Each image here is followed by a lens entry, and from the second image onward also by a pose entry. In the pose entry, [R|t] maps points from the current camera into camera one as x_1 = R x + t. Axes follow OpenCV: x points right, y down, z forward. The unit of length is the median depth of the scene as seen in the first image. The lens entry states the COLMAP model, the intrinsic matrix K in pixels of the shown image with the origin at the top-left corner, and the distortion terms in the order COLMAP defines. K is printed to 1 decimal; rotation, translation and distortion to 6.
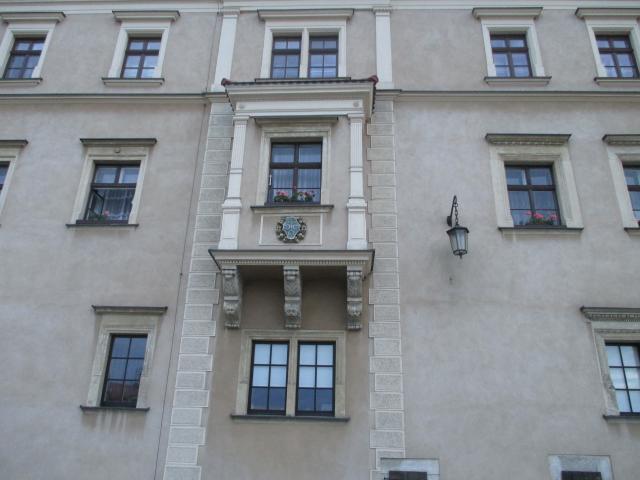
lens RADIAL K [[521.5, 0, 320.4], [0, 521.5, 236.8], [0, 0, 1]] dist [-0.030298, 0.001202]
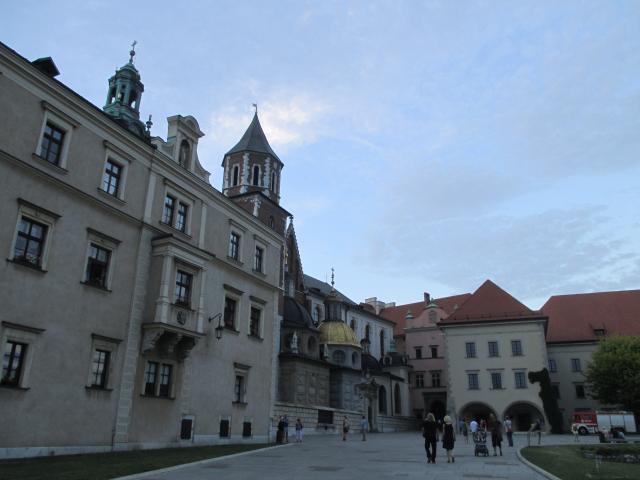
lens RADIAL K [[521.5, 0, 320.7], [0, 521.5, 241.2], [0, 0, 1]] dist [-0.030298, 0.001202]
pose [[0.389808, 0.304364, 0.869145, -1.906504], [-0.364044, 0.917857, -0.158150, -0.184206], [-0.845885, -0.254759, 0.468590, -0.513395]]
